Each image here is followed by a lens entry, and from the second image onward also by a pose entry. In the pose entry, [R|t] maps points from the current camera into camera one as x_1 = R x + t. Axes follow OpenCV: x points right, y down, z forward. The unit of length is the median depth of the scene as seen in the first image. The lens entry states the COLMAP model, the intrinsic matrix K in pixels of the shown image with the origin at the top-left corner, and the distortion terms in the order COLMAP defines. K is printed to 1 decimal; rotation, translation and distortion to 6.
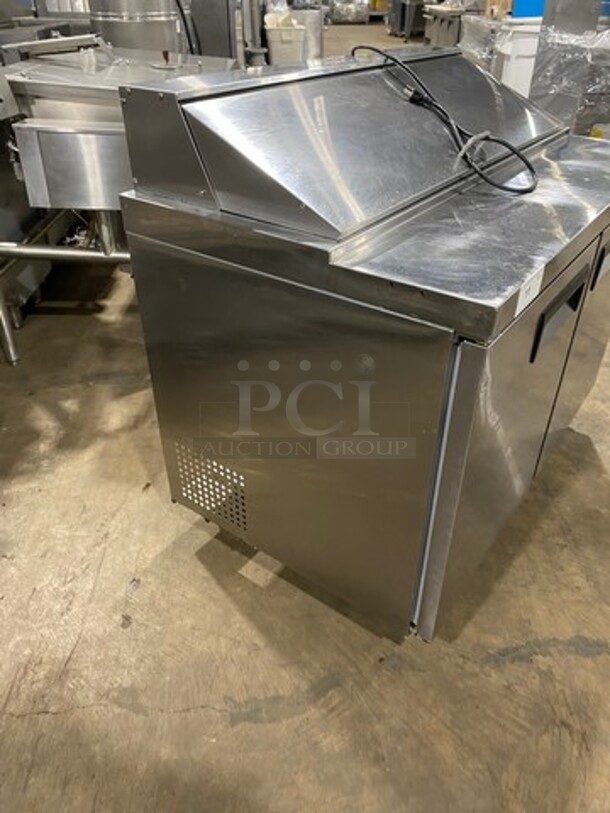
lens RADIAL K [[610.2, 0, 305.0], [0, 610.2, 403.6], [0, 0, 1]] dist [0.009766, 0.005472]
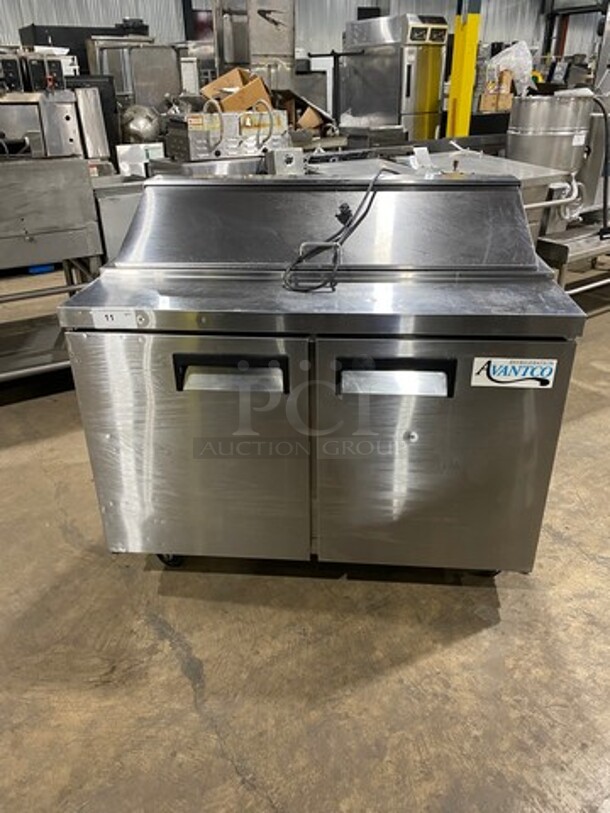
lens RADIAL K [[610.2, 0, 303.6], [0, 610.2, 408.6], [0, 0, 1]] dist [0.009766, 0.005472]
pose [[0.503323, 0.374579, -0.778689, 1.269014], [-0.468508, 0.875500, 0.118318, -0.248311], [0.726062, 0.305270, 0.616153, 0.319547]]
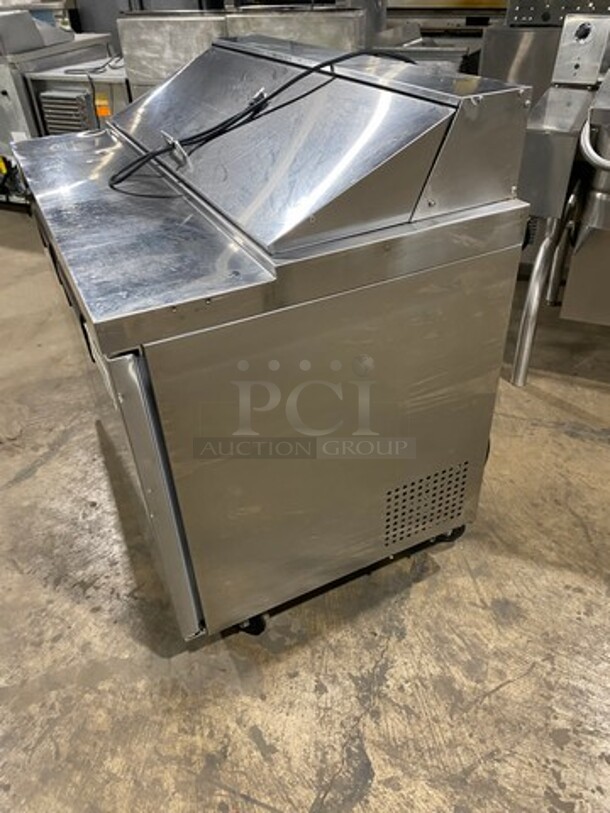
lens RADIAL K [[610.2, 0, 306.5], [0, 610.2, 402.9], [0, 0, 1]] dist [0.009766, 0.005472]
pose [[-0.477213, 0.524861, -0.704832, 1.052516], [-0.465454, 0.529349, 0.709326, -0.958937], [0.745399, 0.666566, -0.008314, 1.387893]]
